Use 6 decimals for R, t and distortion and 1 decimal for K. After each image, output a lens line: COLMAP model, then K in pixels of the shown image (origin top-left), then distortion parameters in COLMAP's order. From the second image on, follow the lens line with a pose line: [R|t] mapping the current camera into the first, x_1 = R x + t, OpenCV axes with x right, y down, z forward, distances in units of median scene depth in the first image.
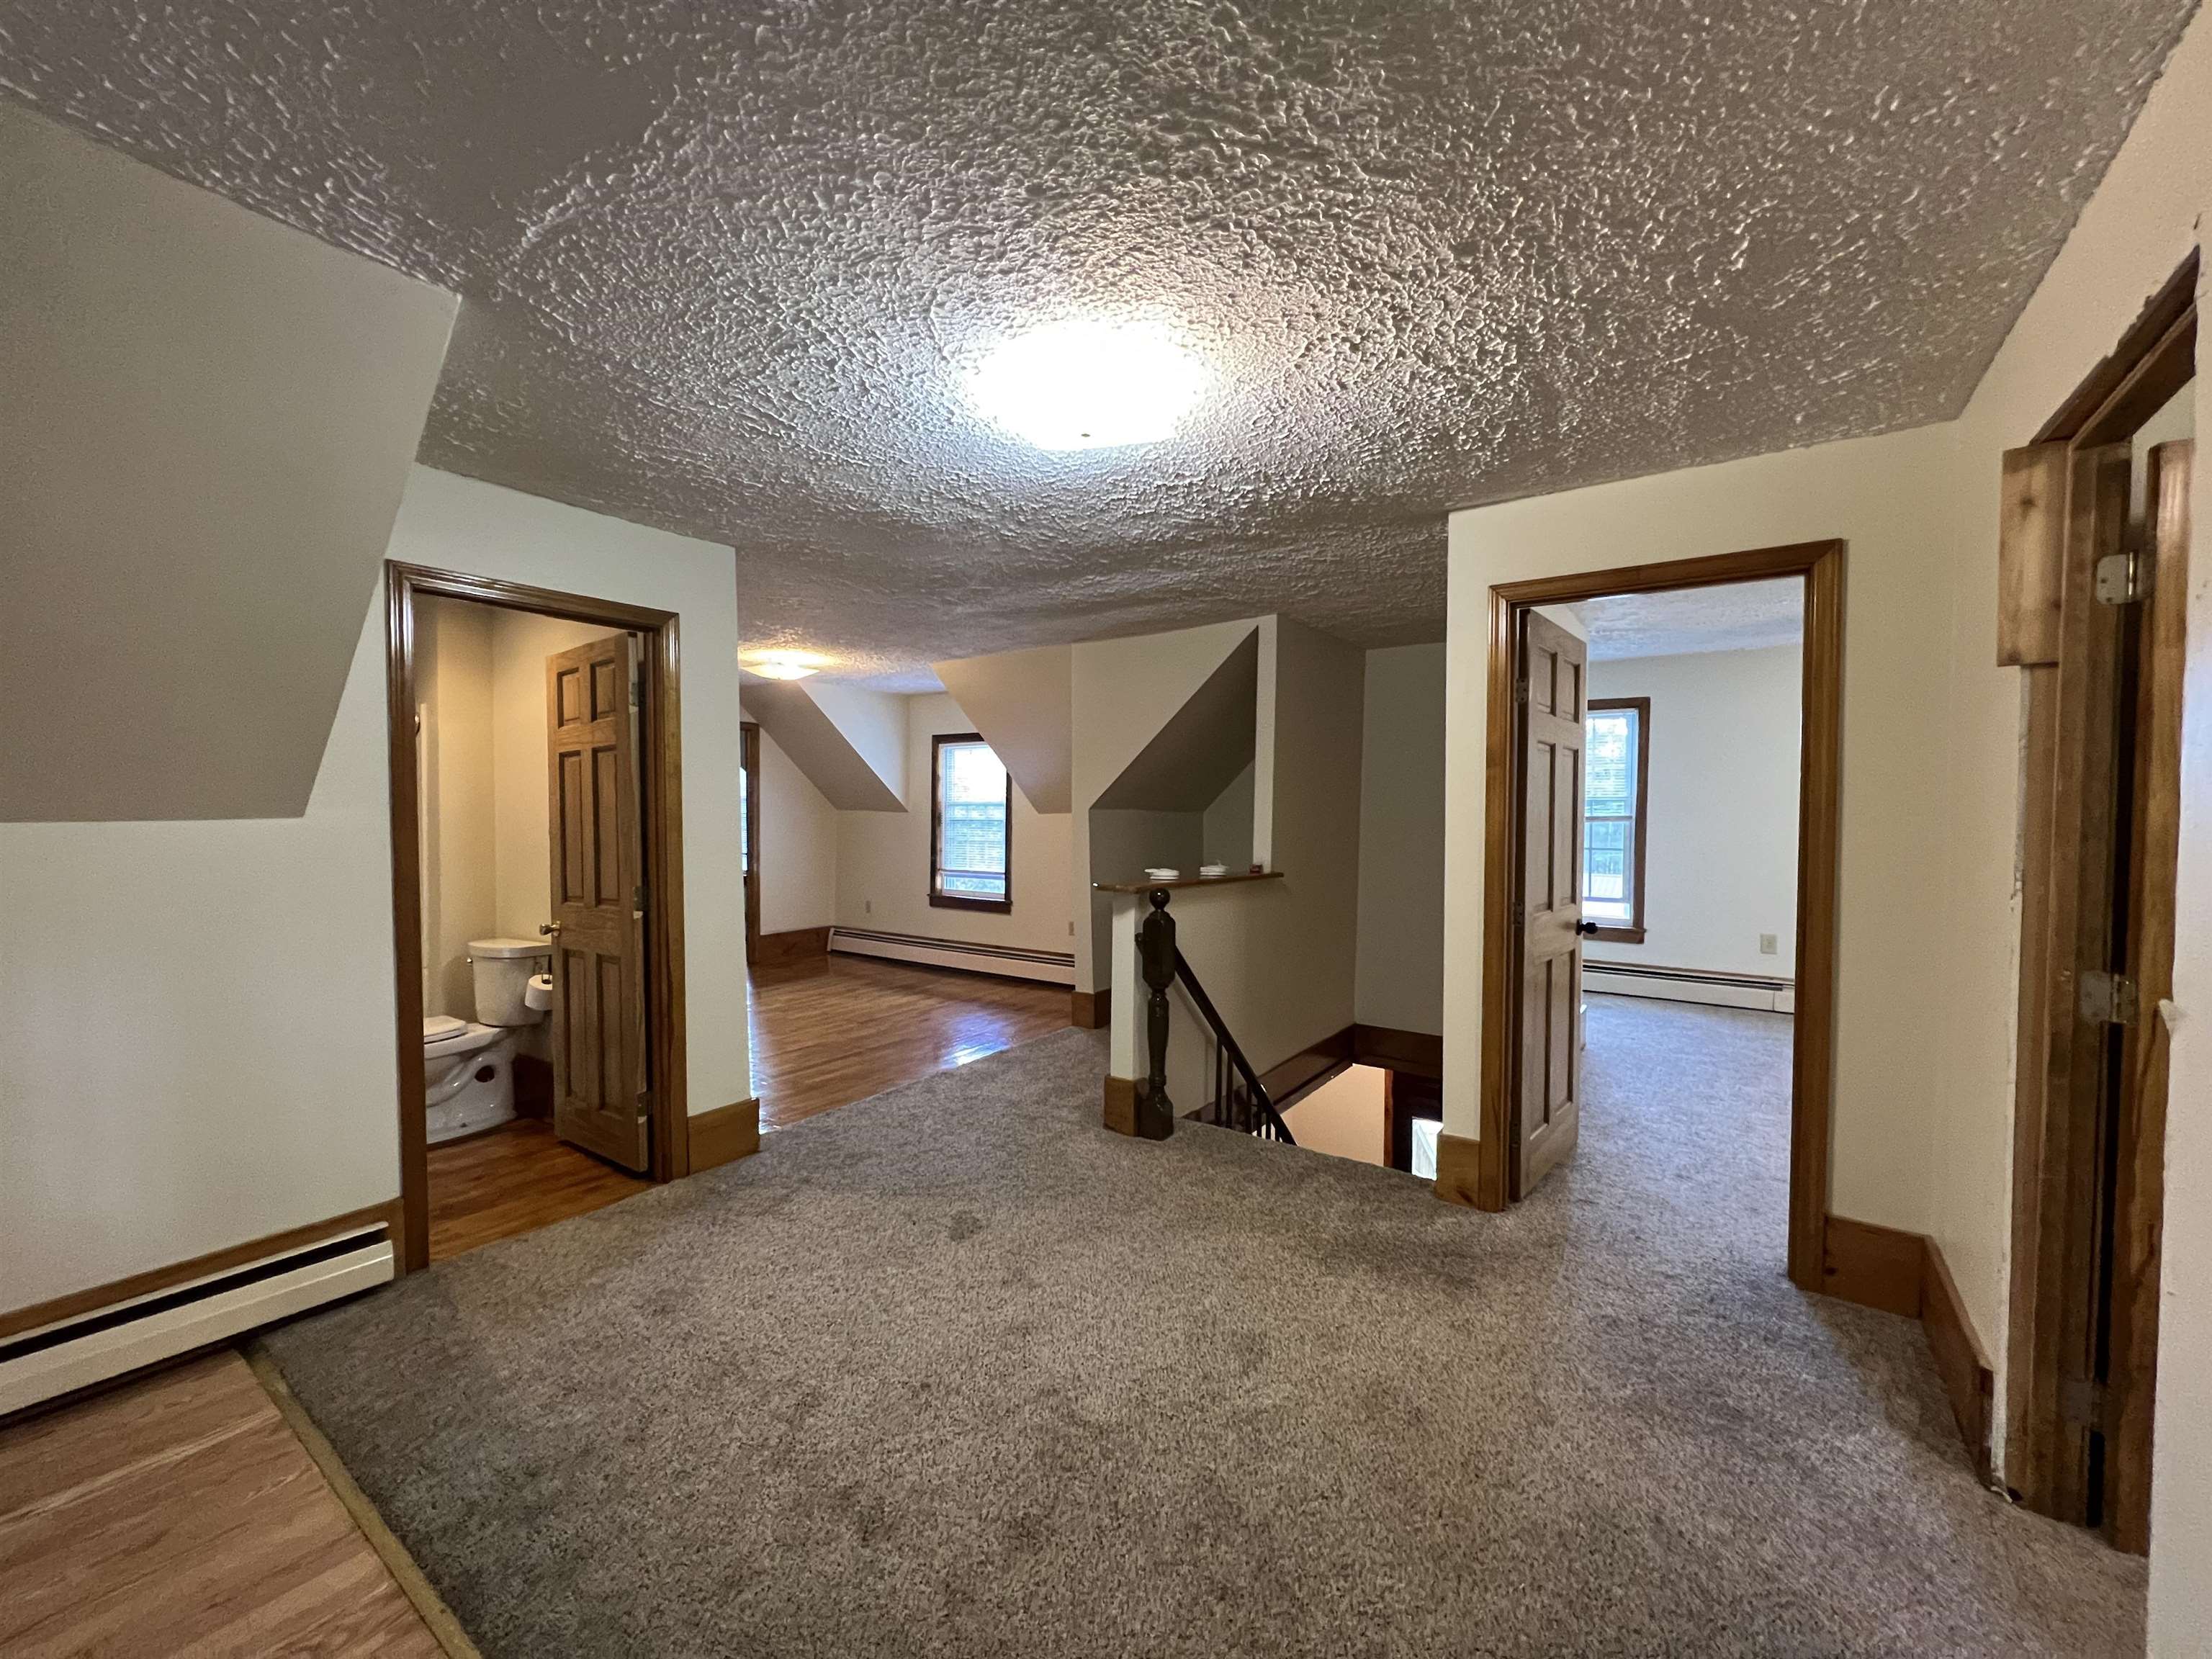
lens RADIAL K [[877.5, 0, 1112.1], [0, 877.5, 843.5], [0, 0, 1]] dist [0.000743, 0.000222]
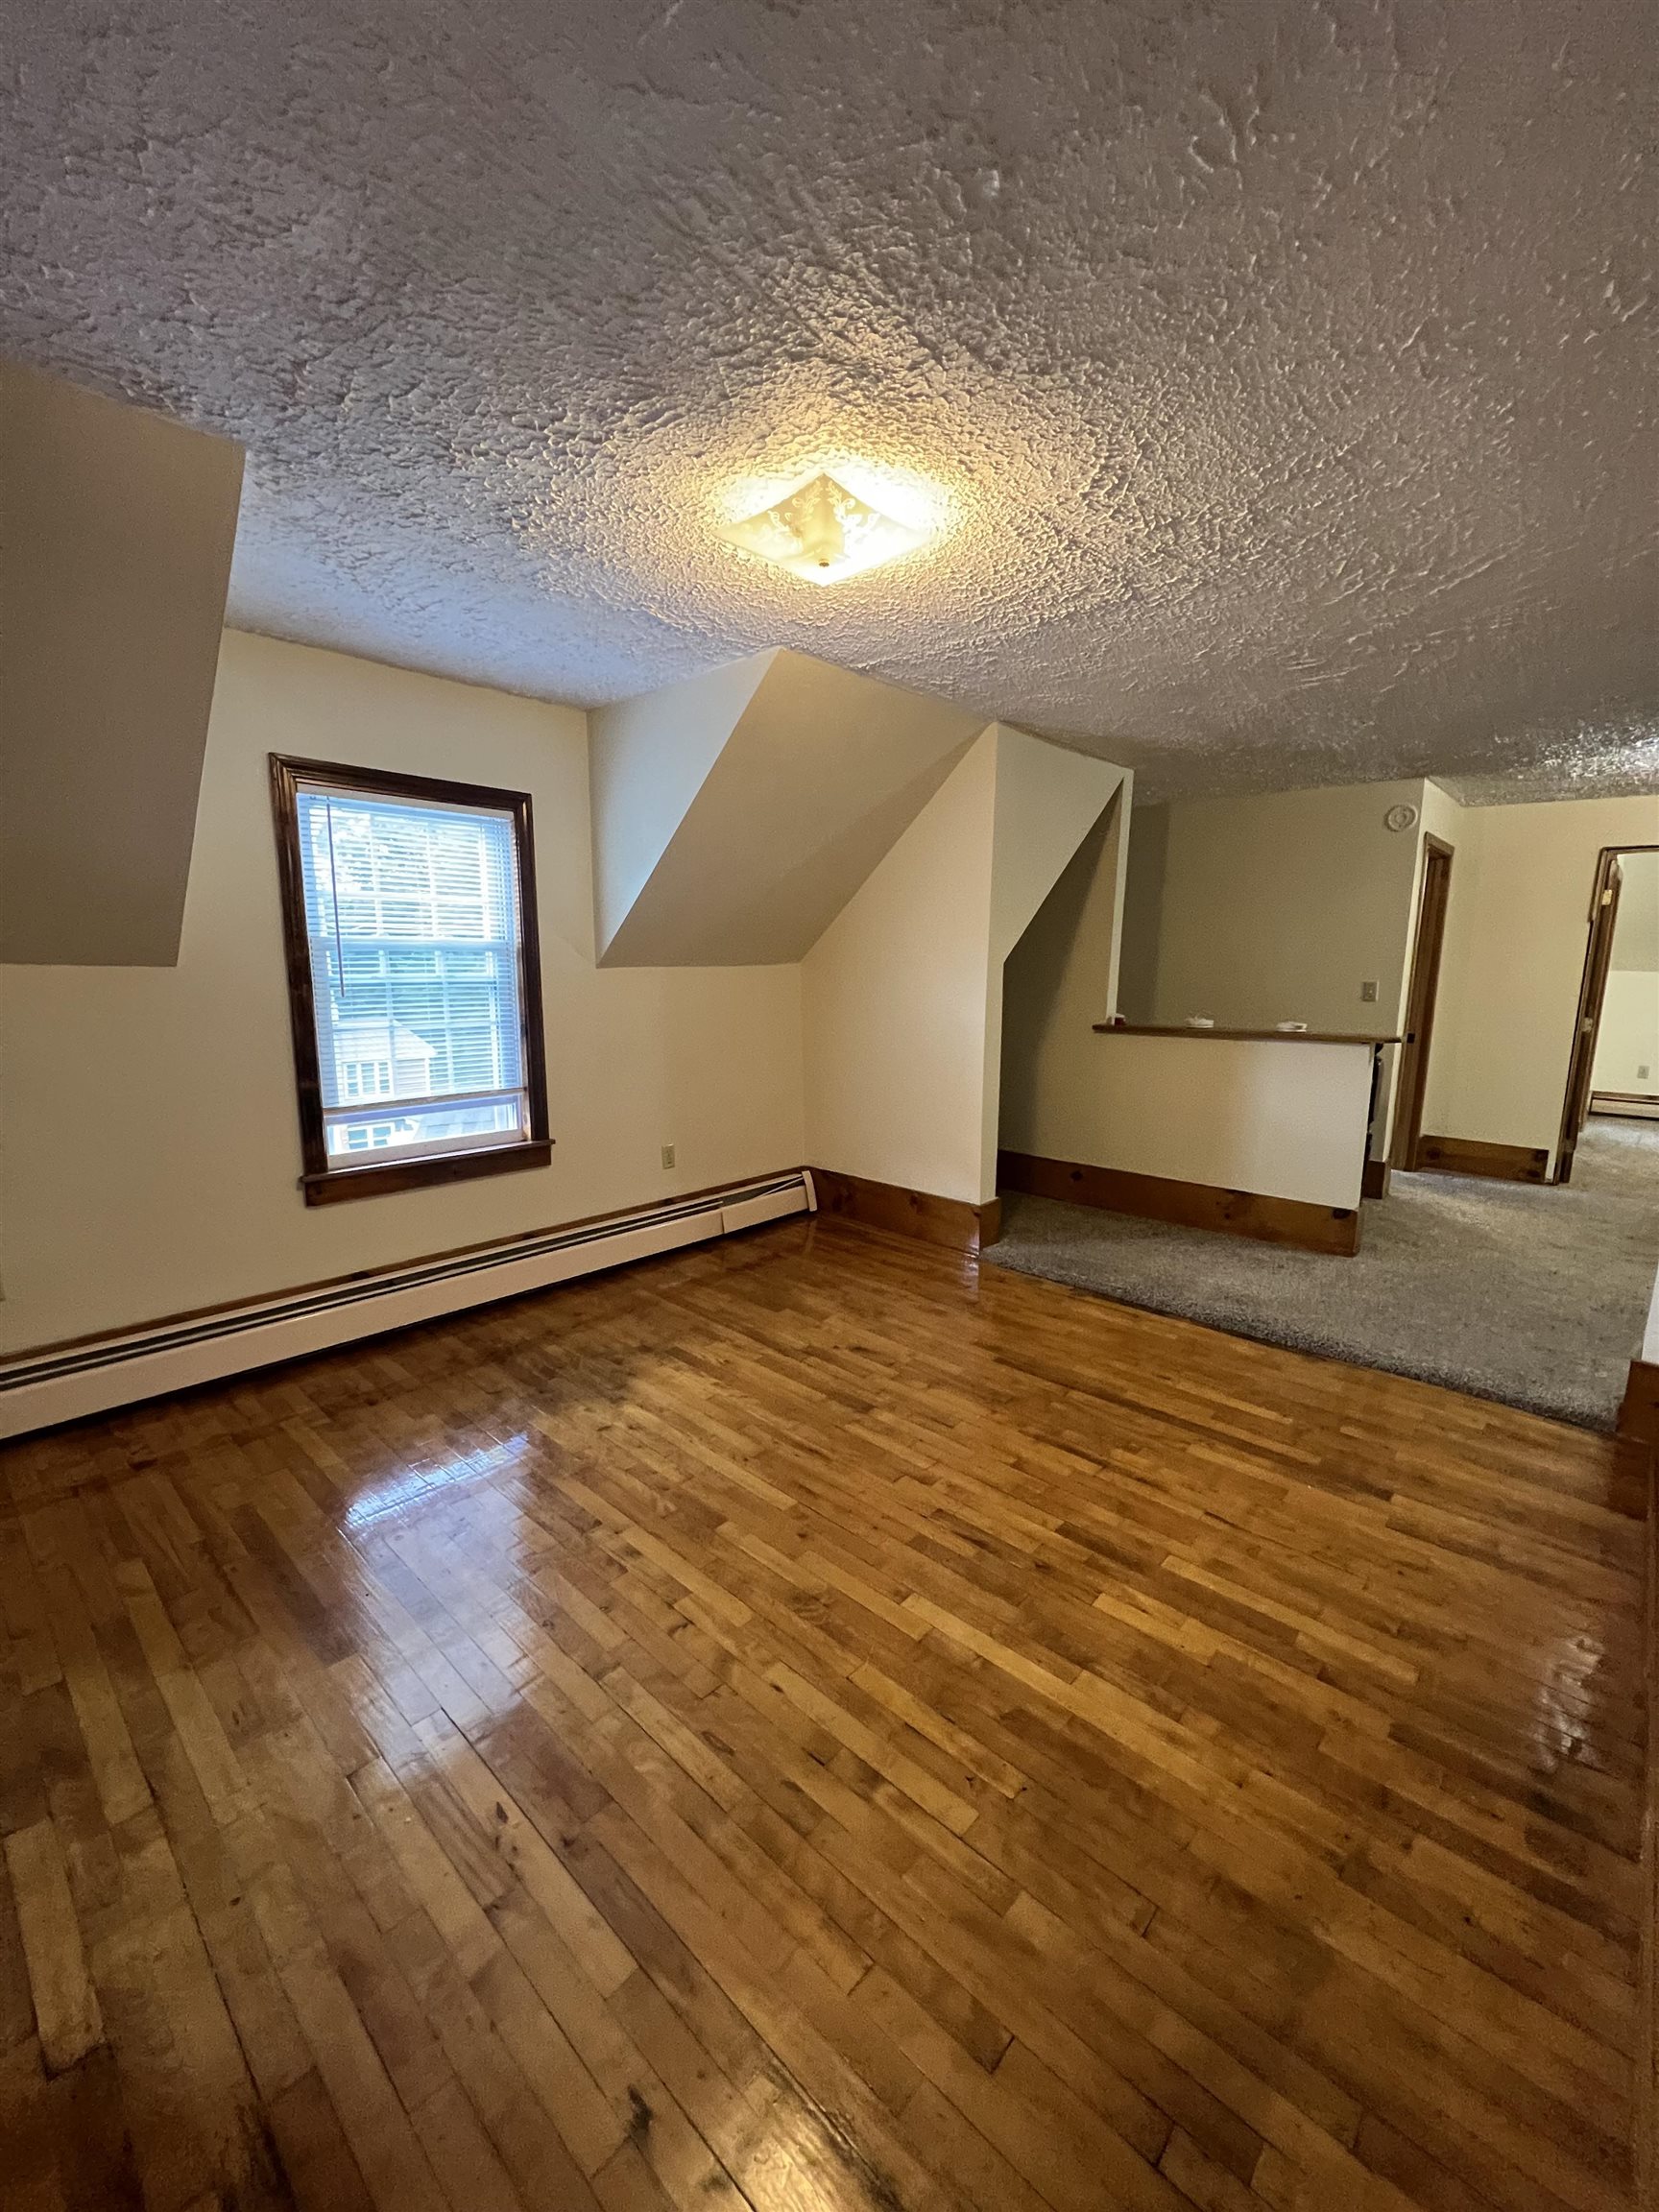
lens RADIAL K [[897.0, 0, 829.5], [0, 897.0, 1106.0], [0, 0, 1]] dist [0.000707, 0.000177]
pose [[0.134139, -0.172160, 0.975893, -0.629679], [0.025133, 0.985068, 0.170323, -0.041335], [-0.990644, 0.001680, 0.136463, 0.797681]]
